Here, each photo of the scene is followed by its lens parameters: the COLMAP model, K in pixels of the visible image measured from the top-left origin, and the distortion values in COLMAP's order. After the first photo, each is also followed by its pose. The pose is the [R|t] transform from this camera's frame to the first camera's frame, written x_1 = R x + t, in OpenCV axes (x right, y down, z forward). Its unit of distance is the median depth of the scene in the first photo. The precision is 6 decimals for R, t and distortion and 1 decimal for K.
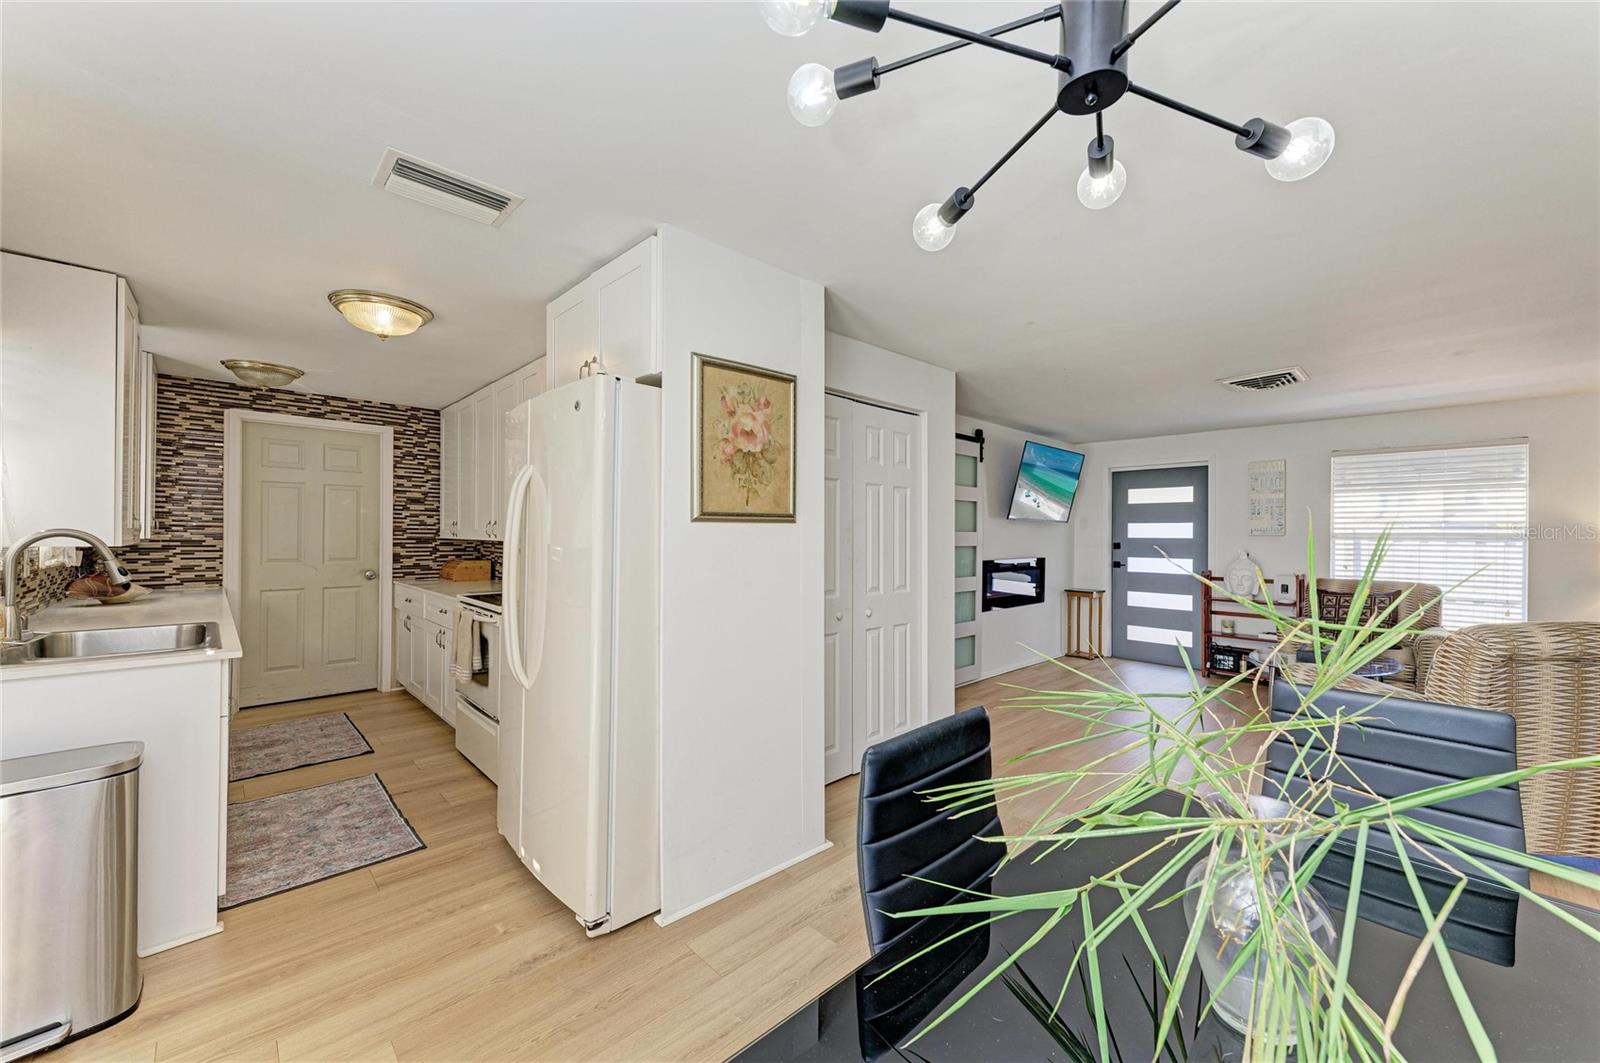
lens RADIAL K [[611.1, 0, 801.8], [0, 611.1, 532.8], [0, 0, 1]] dist [0.032953, -0.010495]
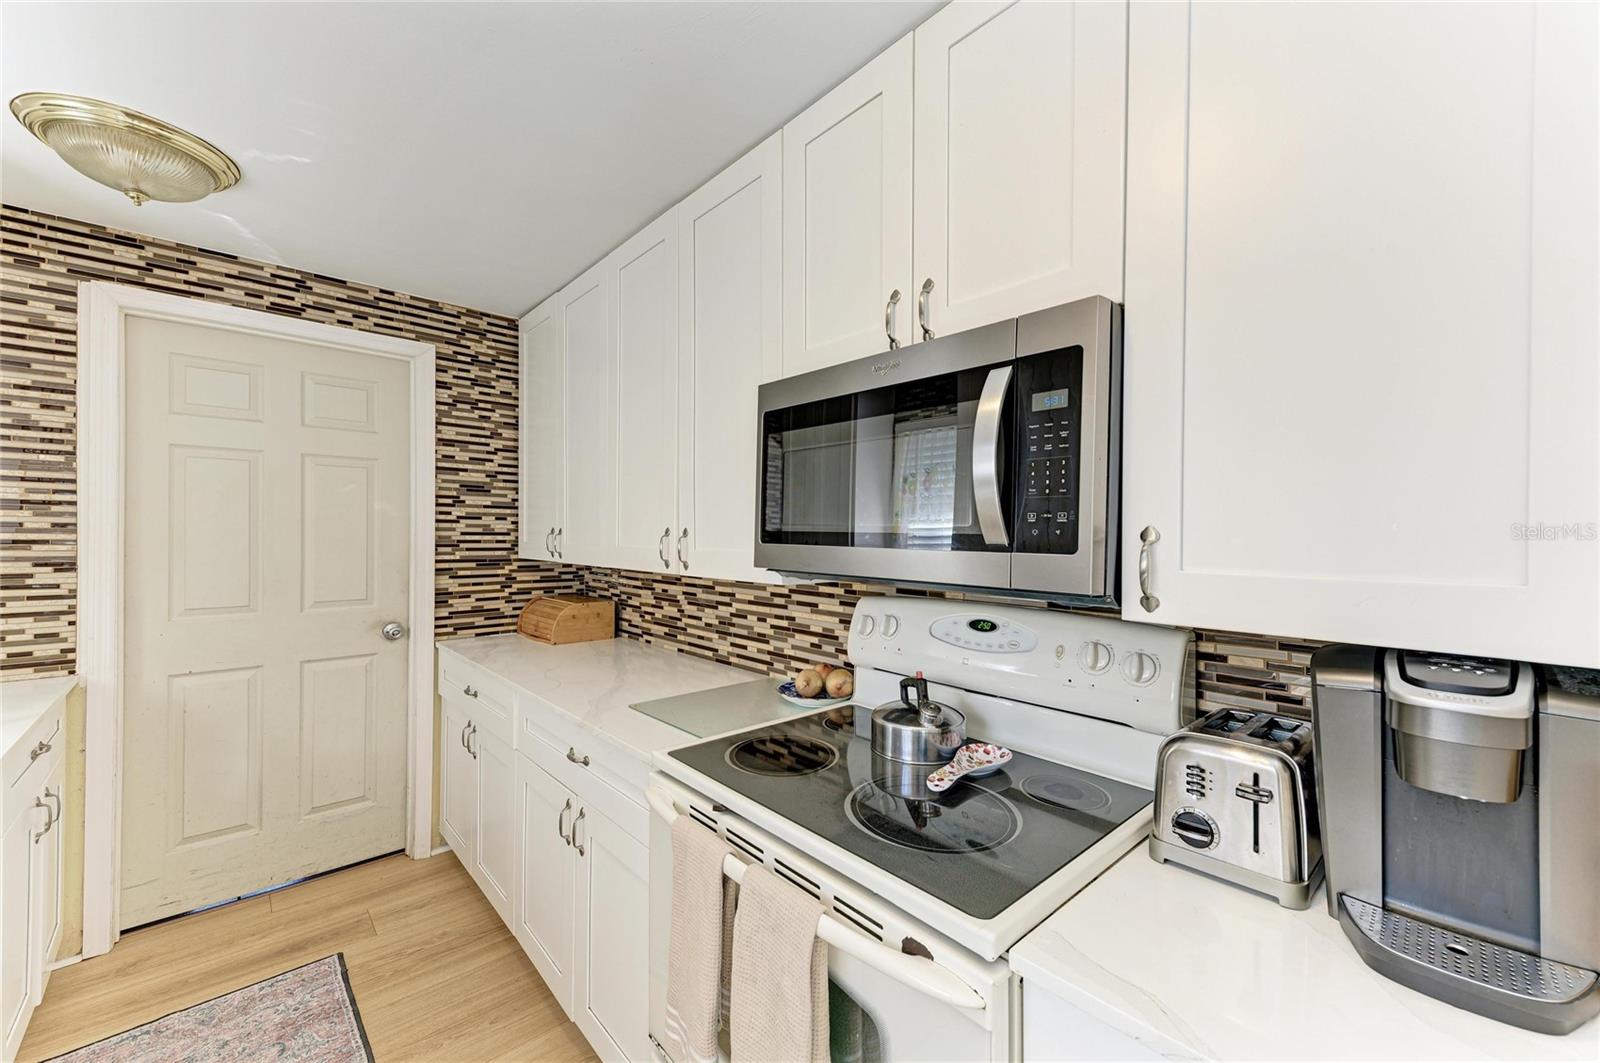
lens RADIAL K [[638.9, 0, 800.0], [0, 638.9, 531.5], [0, 0, 1]] dist [0.021754, -0.000483]
pose [[0.999457, -0.002260, -0.032884, -0.392714], [0.002263, 0.999997, 0.000065, -0.016885], [0.032884, -0.000140, 0.999459, 0.548039]]
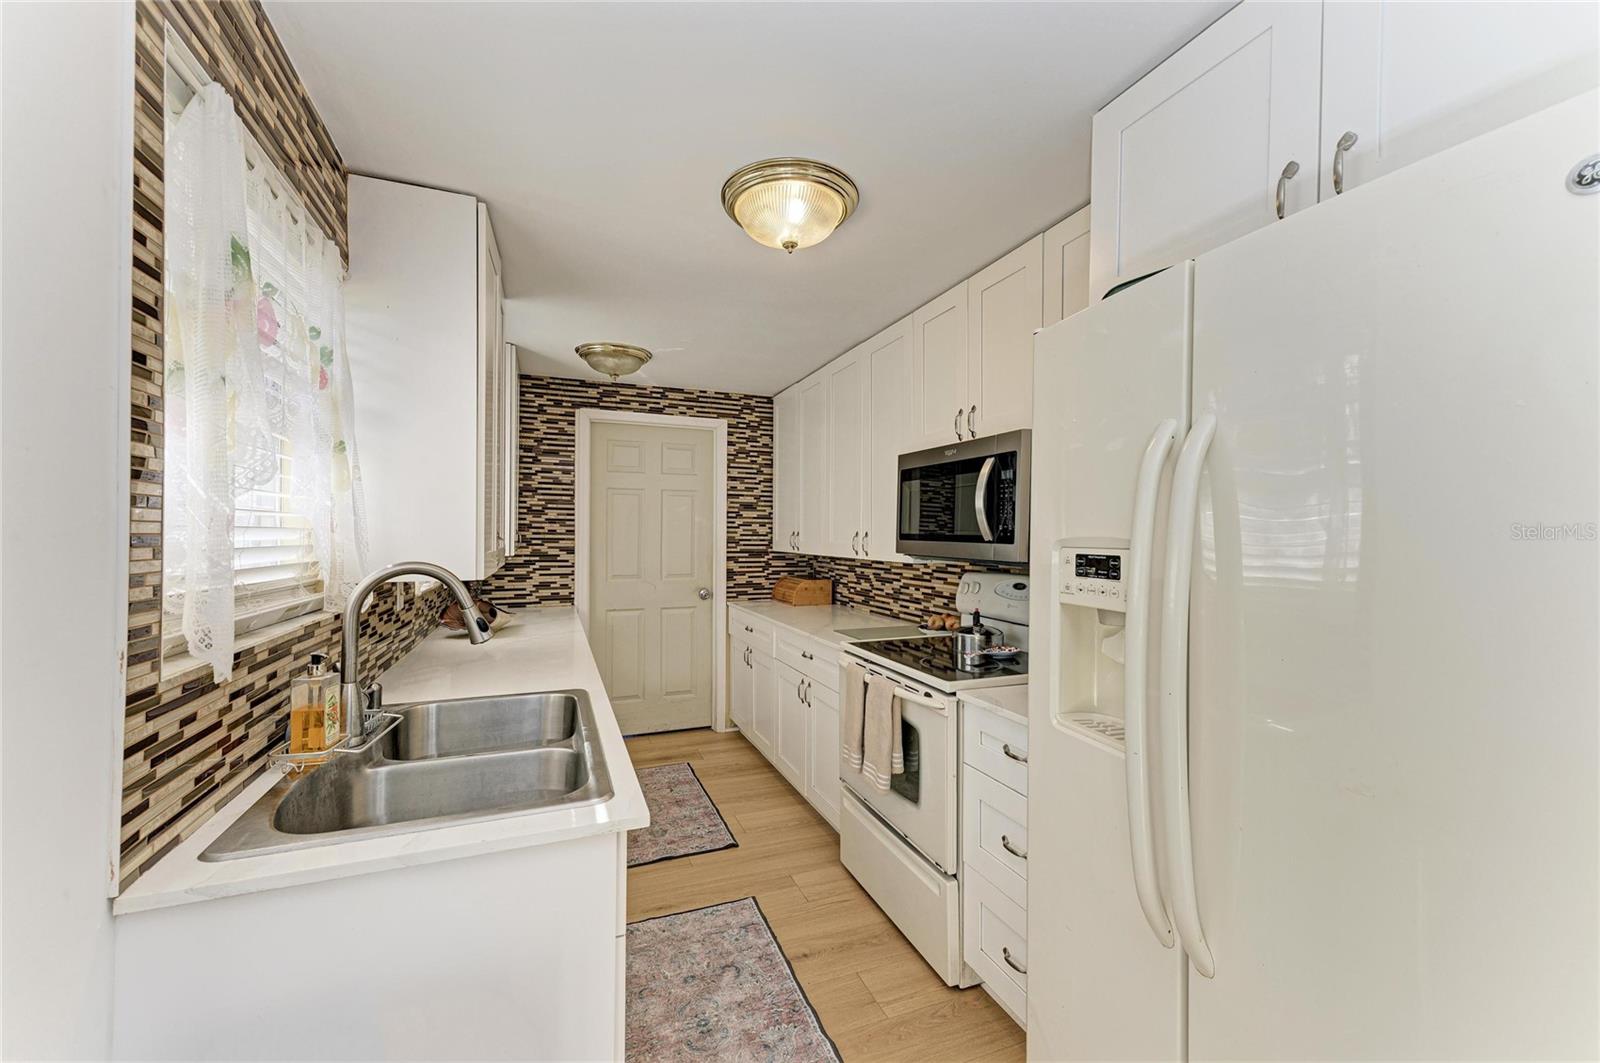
lens RADIAL K [[638.9, 0, 800.0], [0, 638.9, 531.5], [0, 0, 1]] dist [0.021754, -0.000483]
pose [[0.925751, -0.004405, -0.378107, -0.276999], [0.003343, 0.999988, -0.003465, -0.017319], [0.378118, 0.001943, 0.925755, 0.266731]]
